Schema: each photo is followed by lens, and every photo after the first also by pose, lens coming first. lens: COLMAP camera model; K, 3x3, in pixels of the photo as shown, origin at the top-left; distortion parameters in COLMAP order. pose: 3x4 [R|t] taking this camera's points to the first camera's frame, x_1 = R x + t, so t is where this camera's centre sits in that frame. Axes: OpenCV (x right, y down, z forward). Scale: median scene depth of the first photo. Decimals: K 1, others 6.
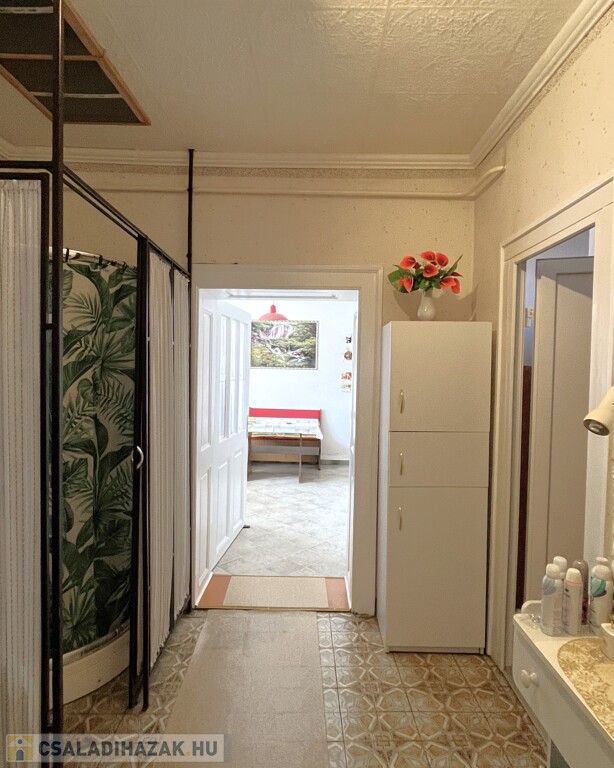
lens RADIAL K [[453.3, 0, 307.7], [0, 453.3, 380.6], [0, 0, 1]] dist [-0.004241, -0.000432]
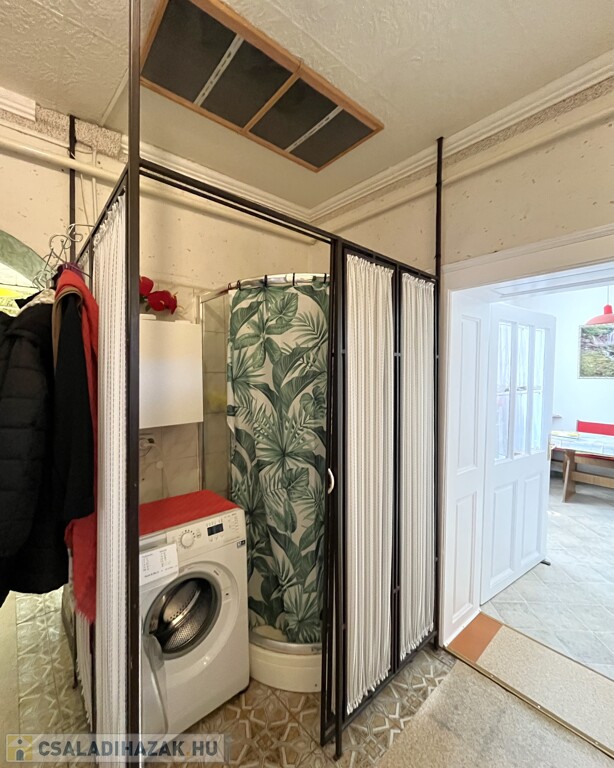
lens RADIAL K [[338.8, 0, 306.7], [0, 338.8, 382.1], [0, 0, 1]] dist [-0.002285, -0.000313]
pose [[0.657354, 0.008857, -0.753530, 0.078647], [-0.017392, 0.999843, -0.003420, -0.020103], [0.753381, 0.015354, 0.657405, 0.363391]]
